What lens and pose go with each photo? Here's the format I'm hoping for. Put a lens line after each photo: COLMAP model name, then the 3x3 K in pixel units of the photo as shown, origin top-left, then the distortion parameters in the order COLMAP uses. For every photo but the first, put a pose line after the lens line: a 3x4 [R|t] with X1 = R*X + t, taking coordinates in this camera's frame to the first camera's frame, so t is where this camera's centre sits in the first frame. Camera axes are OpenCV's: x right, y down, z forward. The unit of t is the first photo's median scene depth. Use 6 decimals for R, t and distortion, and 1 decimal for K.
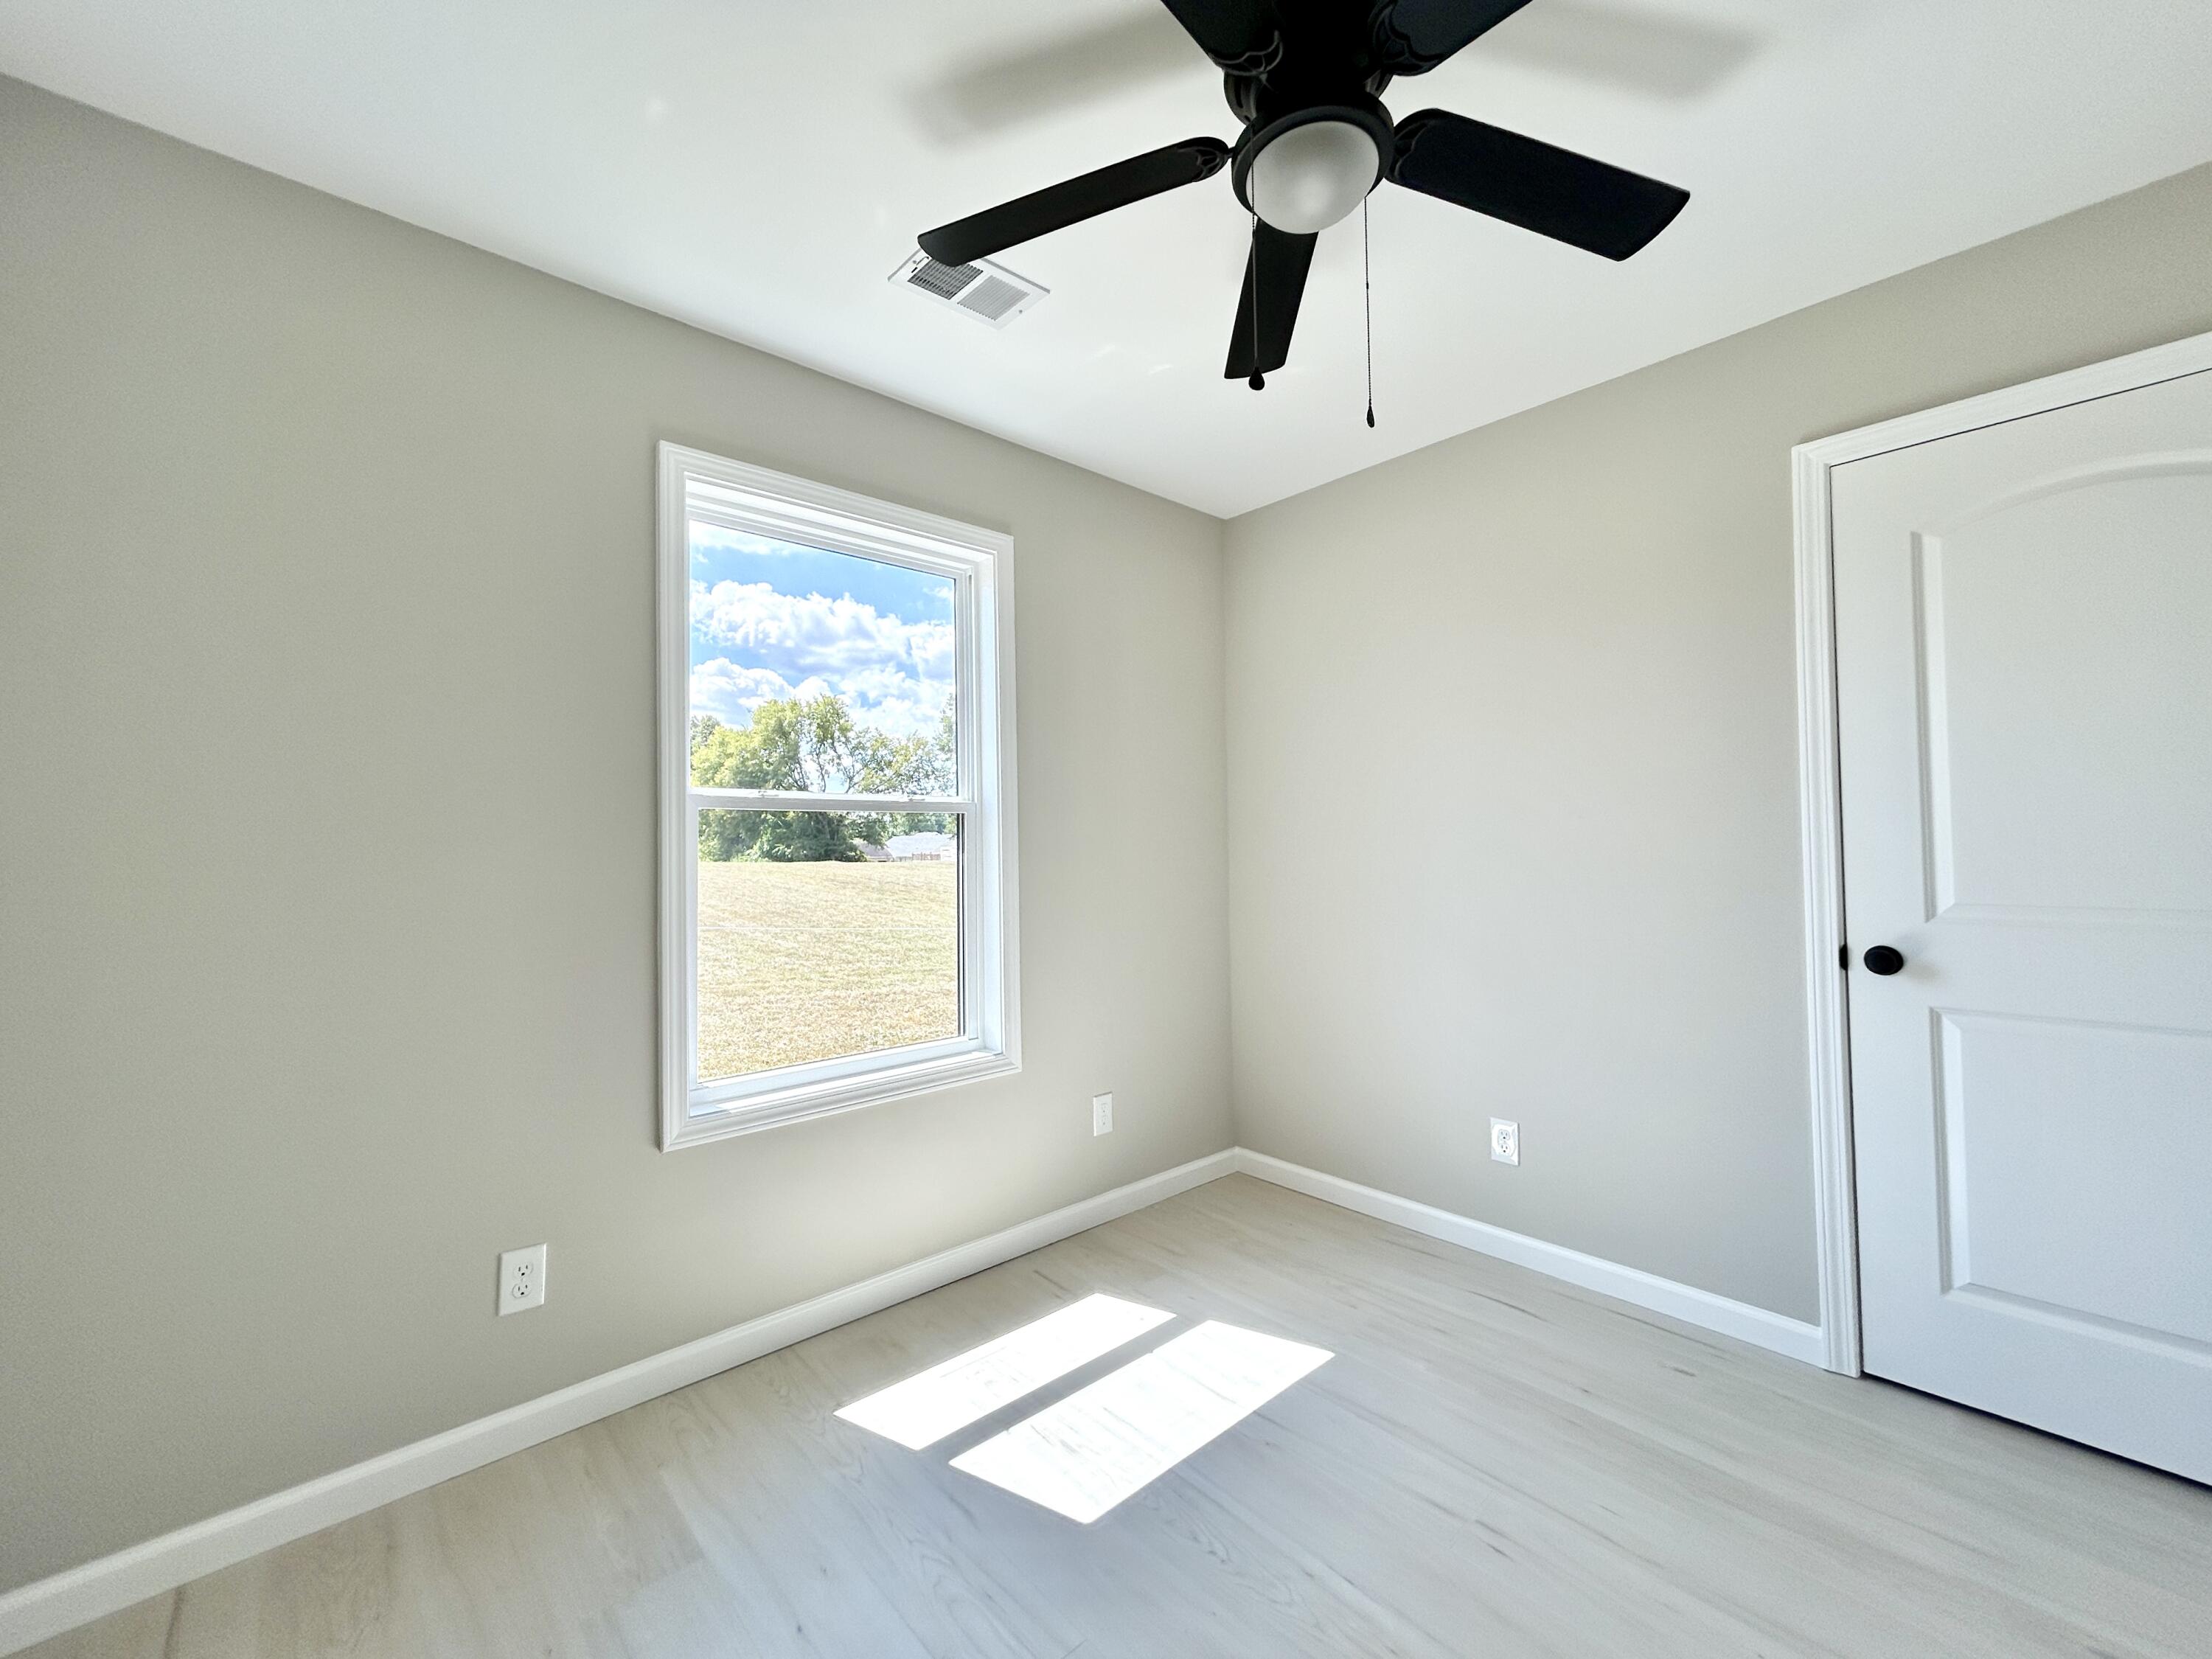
lens RADIAL K [[891.5, 0, 1096.8], [0, 891.5, 826.9], [0, 0, 1]] dist [-0.002584, 0.000615]
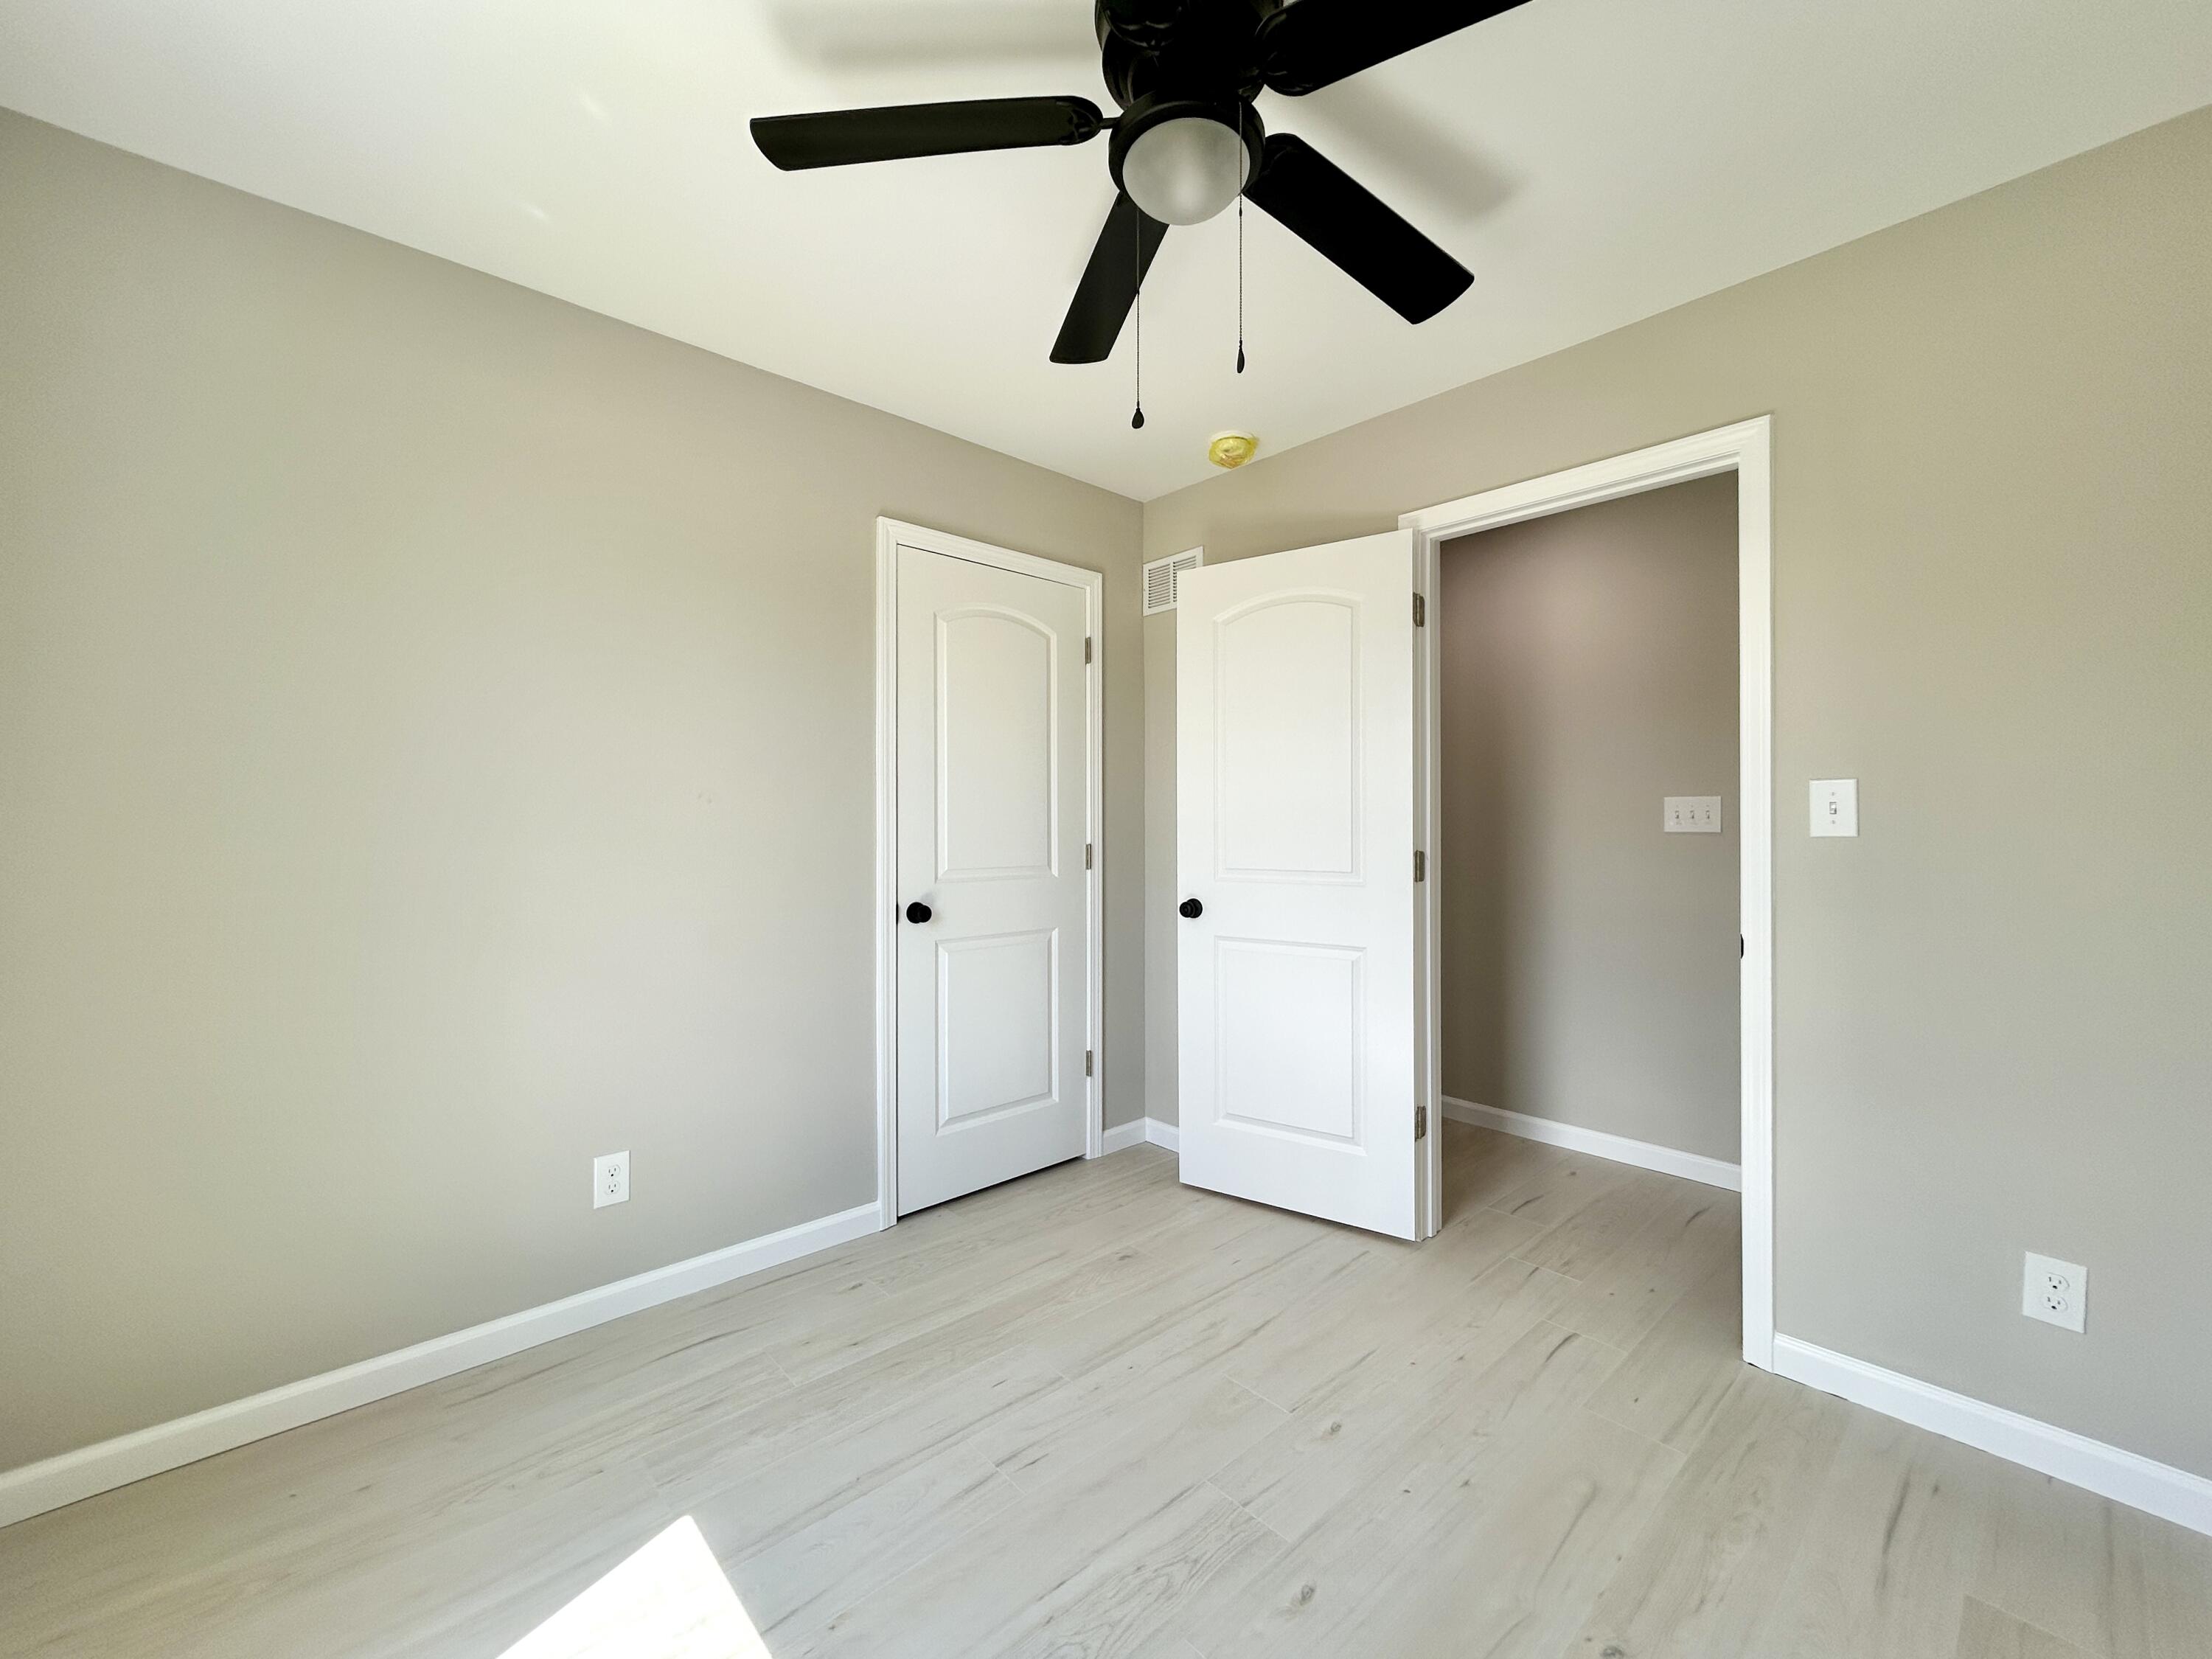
lens RADIAL K [[892.9, 0, 1100.7], [0, 892.9, 821.0], [0, 0, 1]] dist [0.001138, 0.000711]
pose [[-0.015780, 0.016025, 0.999747, -0.526212], [-0.028233, 0.999466, -0.016466, 0.021918], [-0.999477, -0.028486, -0.015319, 0.740428]]
